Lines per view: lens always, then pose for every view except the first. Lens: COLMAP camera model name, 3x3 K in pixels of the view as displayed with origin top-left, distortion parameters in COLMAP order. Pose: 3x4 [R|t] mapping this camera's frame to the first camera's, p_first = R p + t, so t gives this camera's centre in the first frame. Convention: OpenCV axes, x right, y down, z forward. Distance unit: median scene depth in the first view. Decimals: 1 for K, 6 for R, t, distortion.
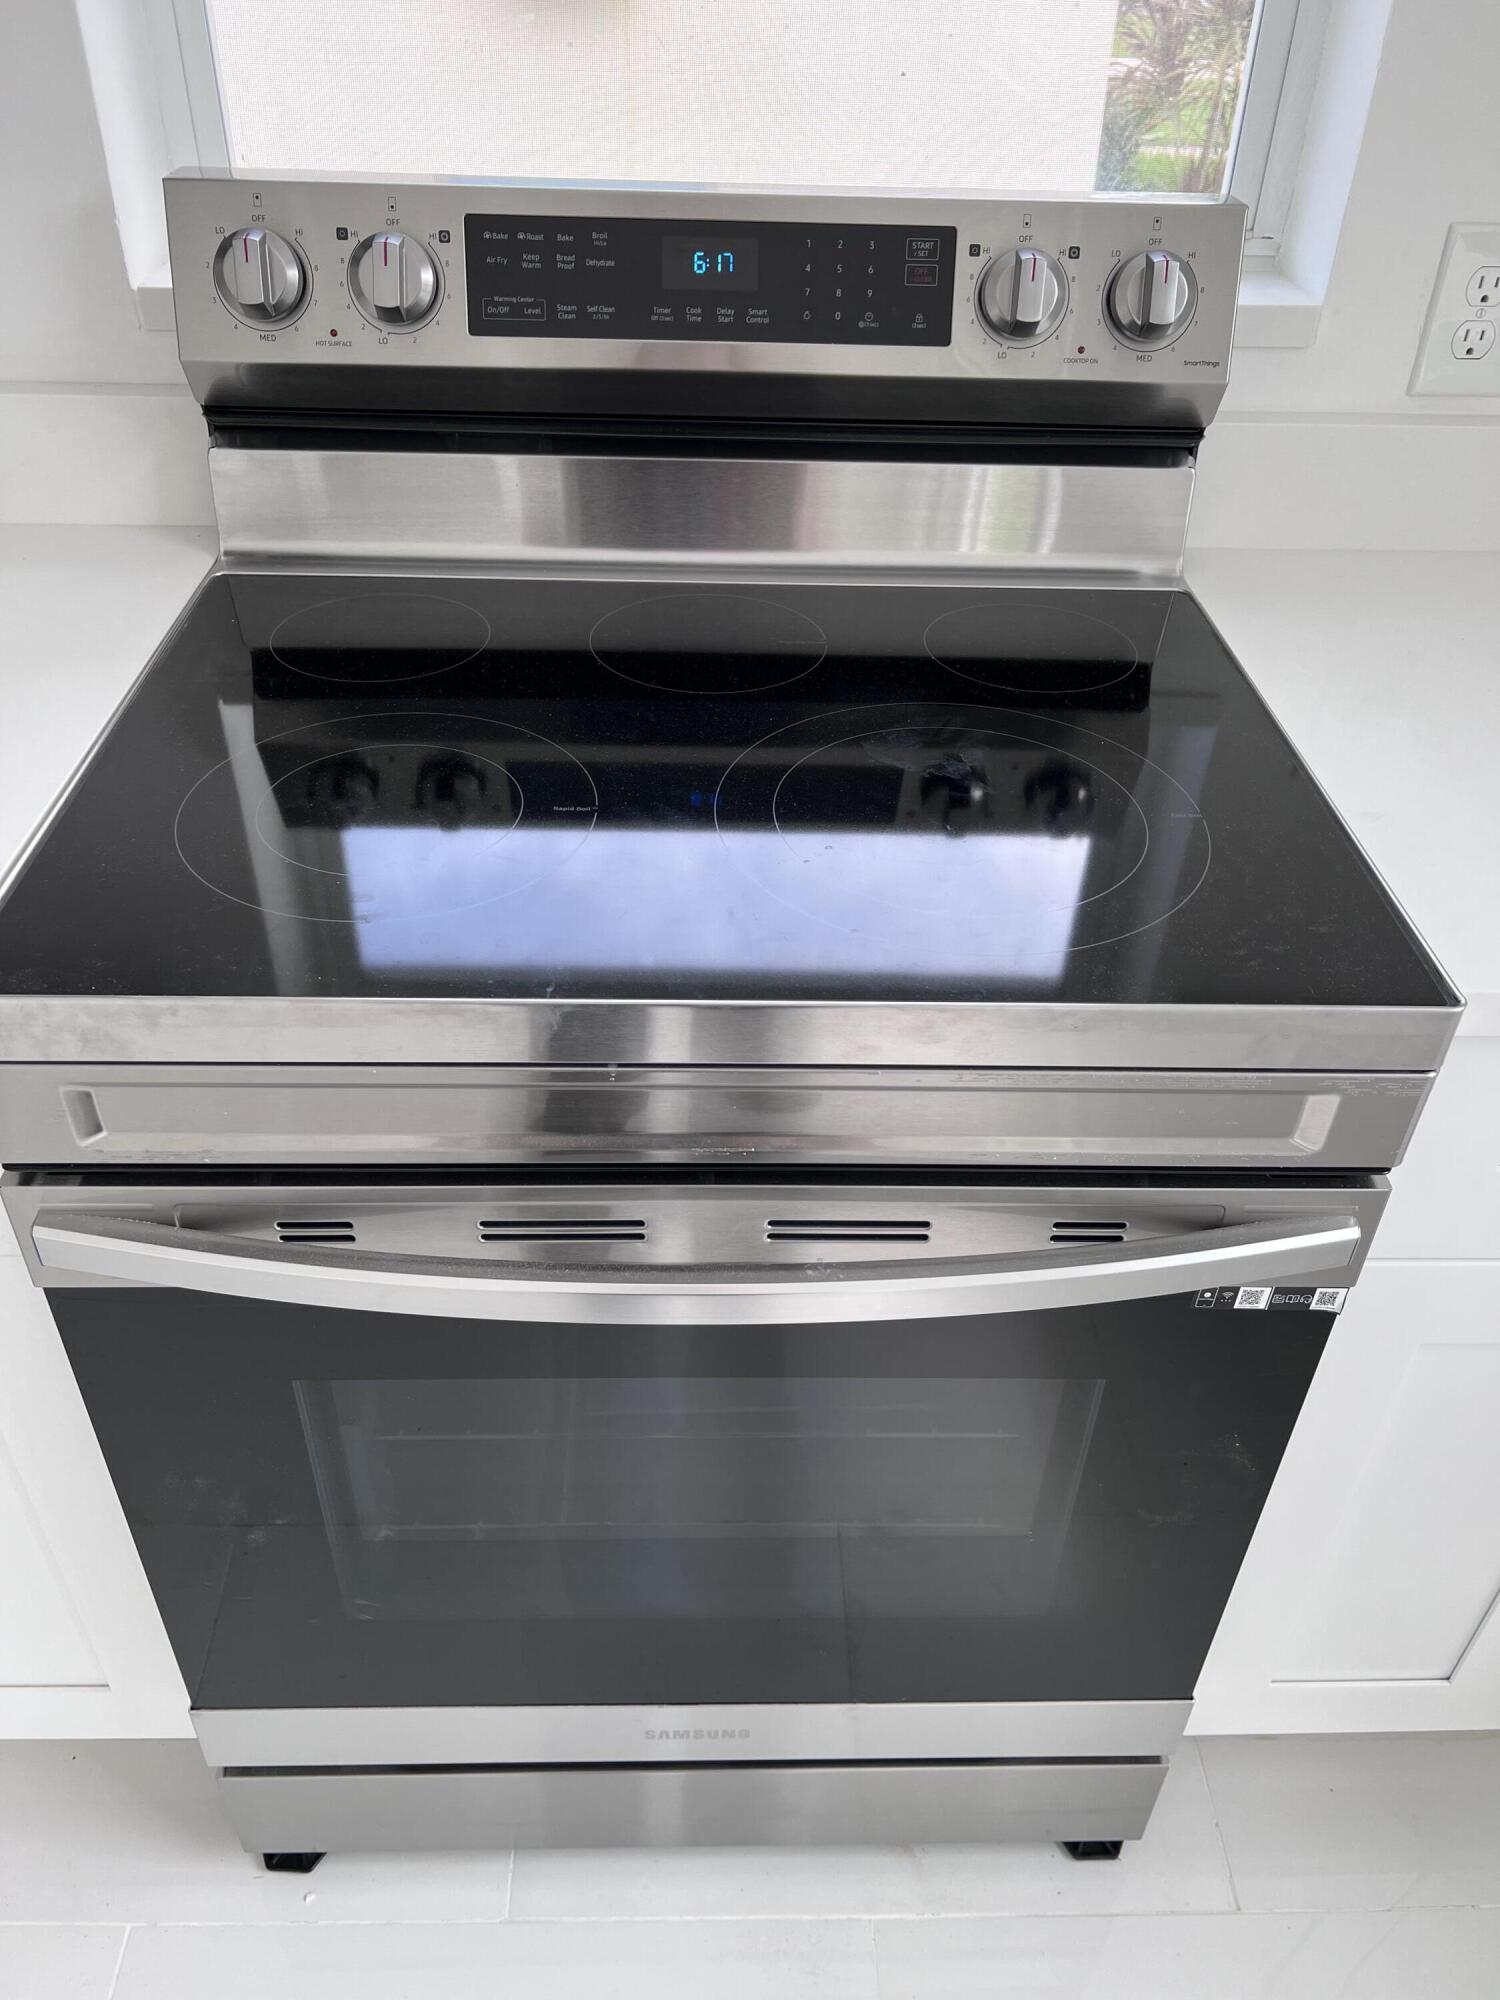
lens RADIAL K [[1506.5, 0, 748.3], [0, 1506.5, 1013.5], [0, 0, 1]] dist [0.027388, -0.009679]
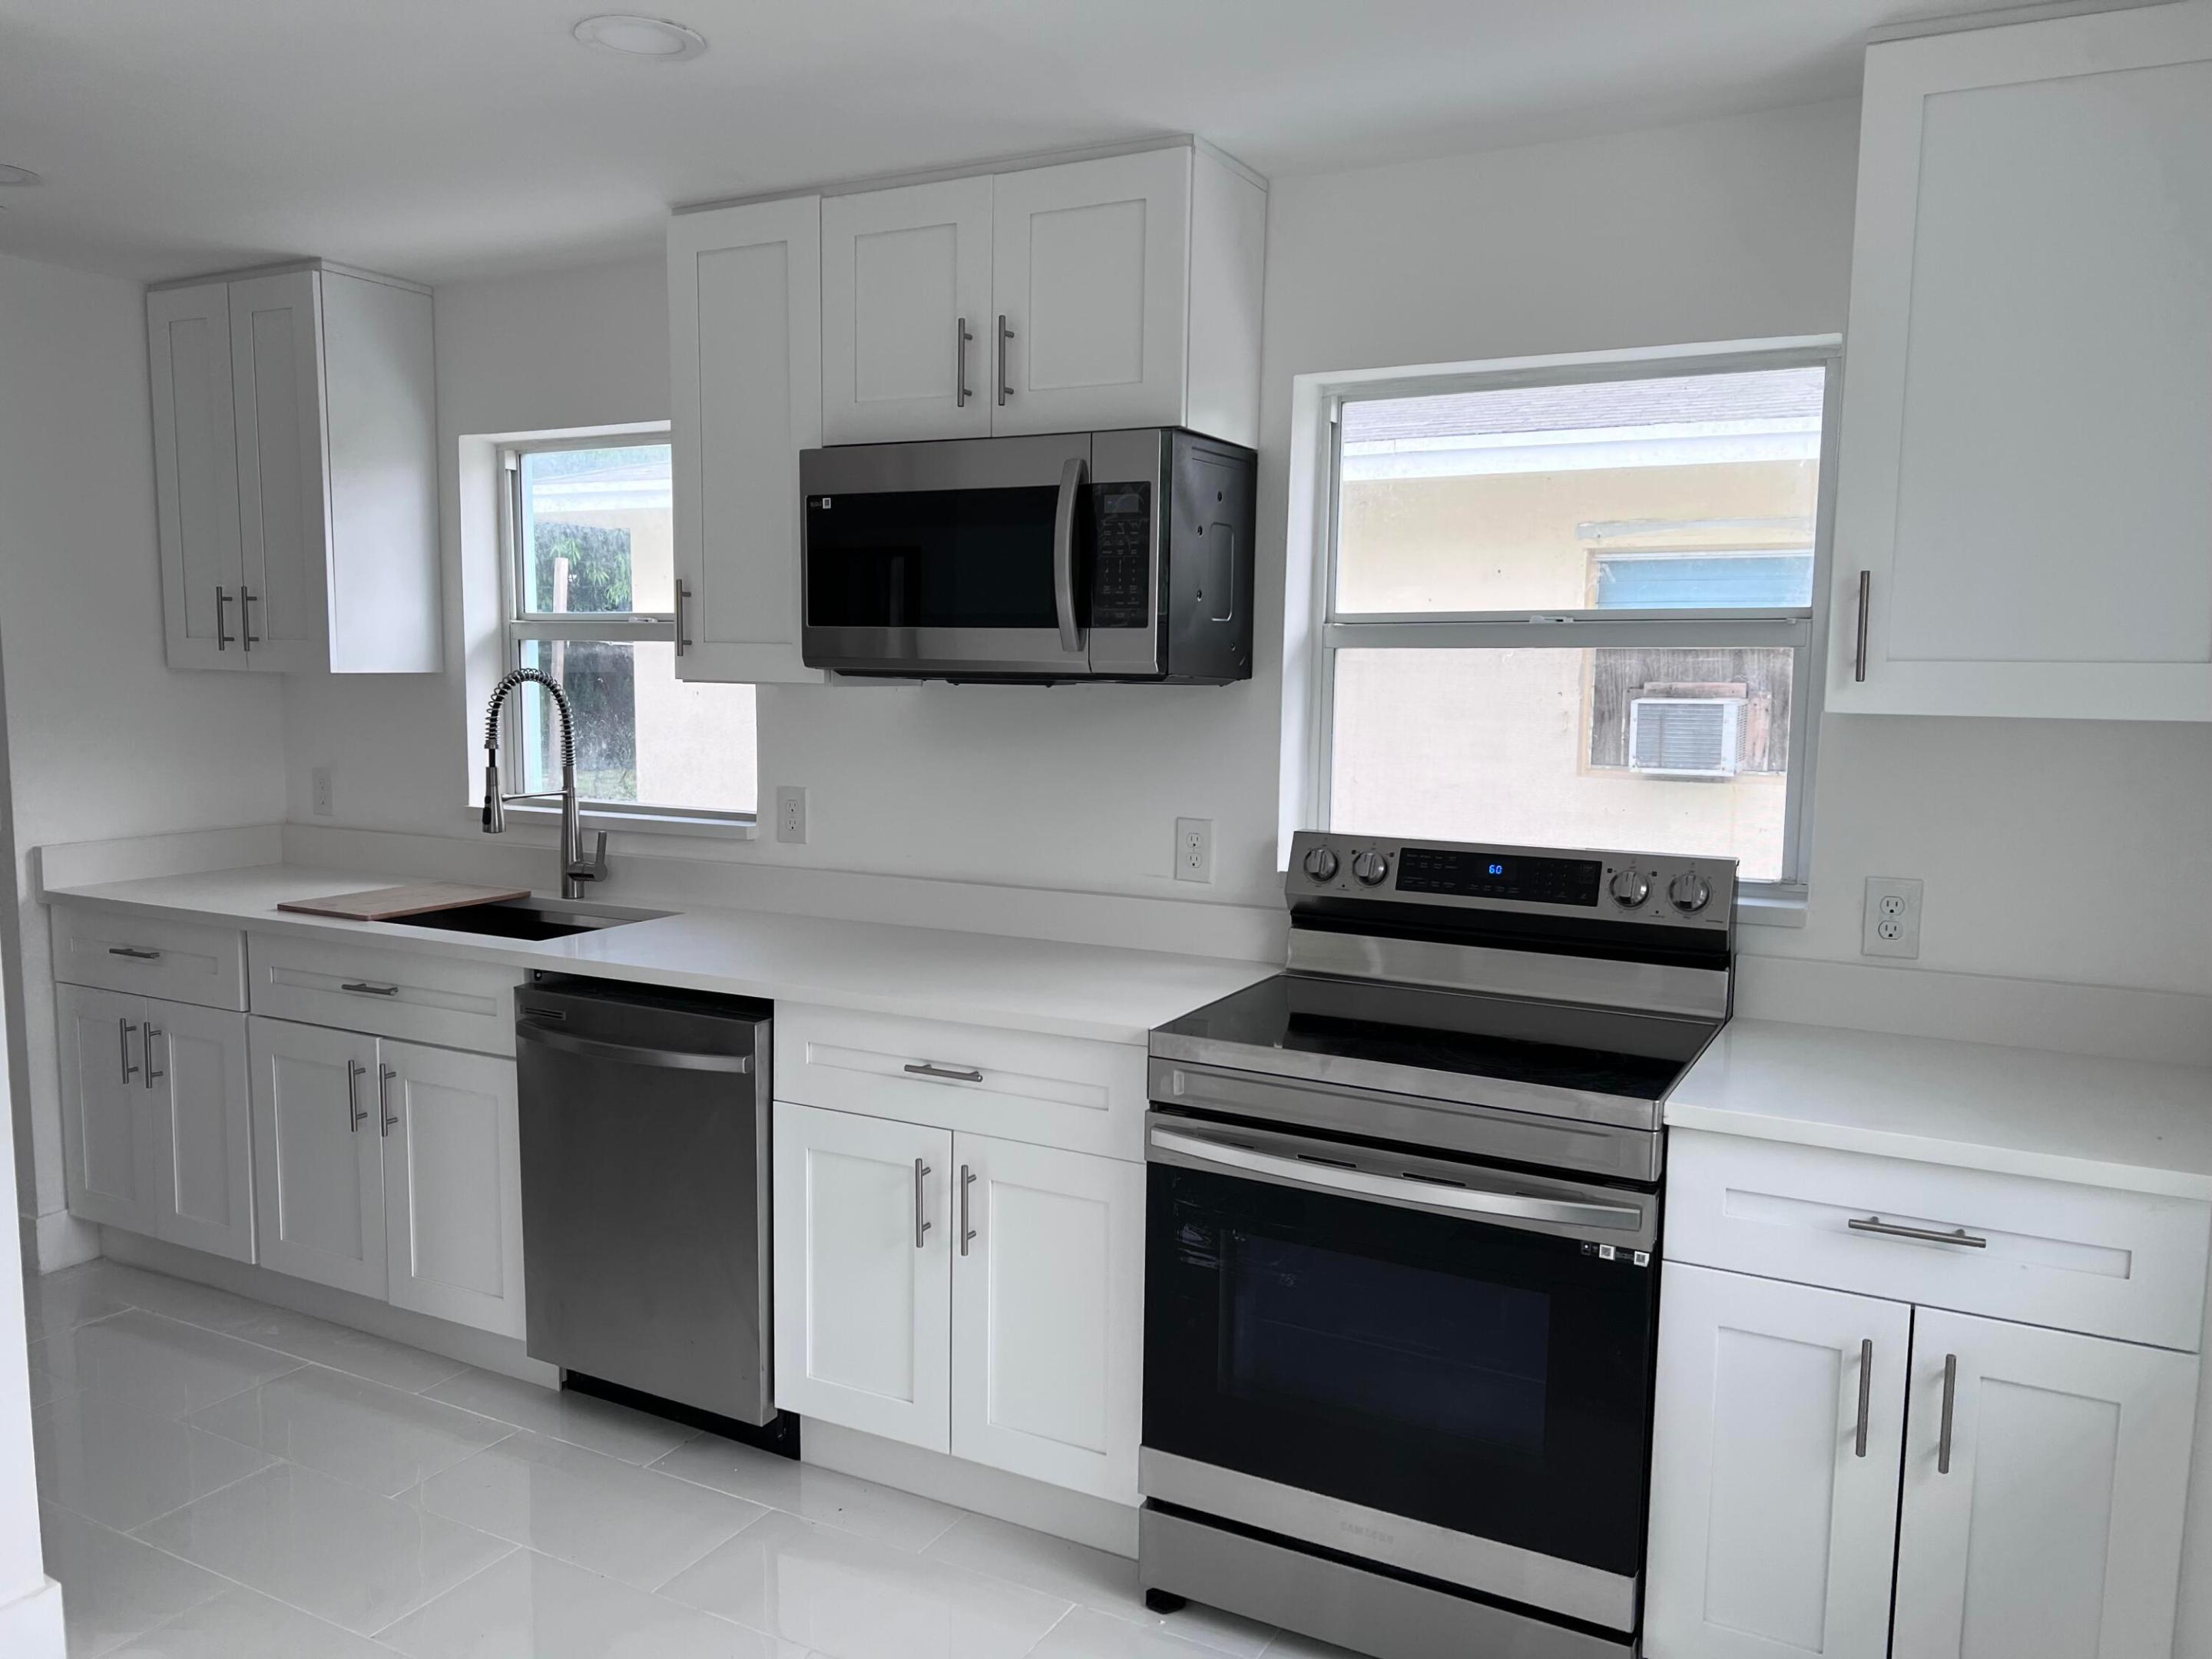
lens RADIAL K [[1666.1, 0, 1114.4], [0, 1666.1, 824.7], [0, 0, 1]] dist [0.027388, -0.009679]
pose [[0.873836, 0.035734, -0.484907, 0.730140], [-0.285758, 0.844626, -0.452713, 0.825004], [0.393387, 0.534162, 0.748276, -1.272591]]
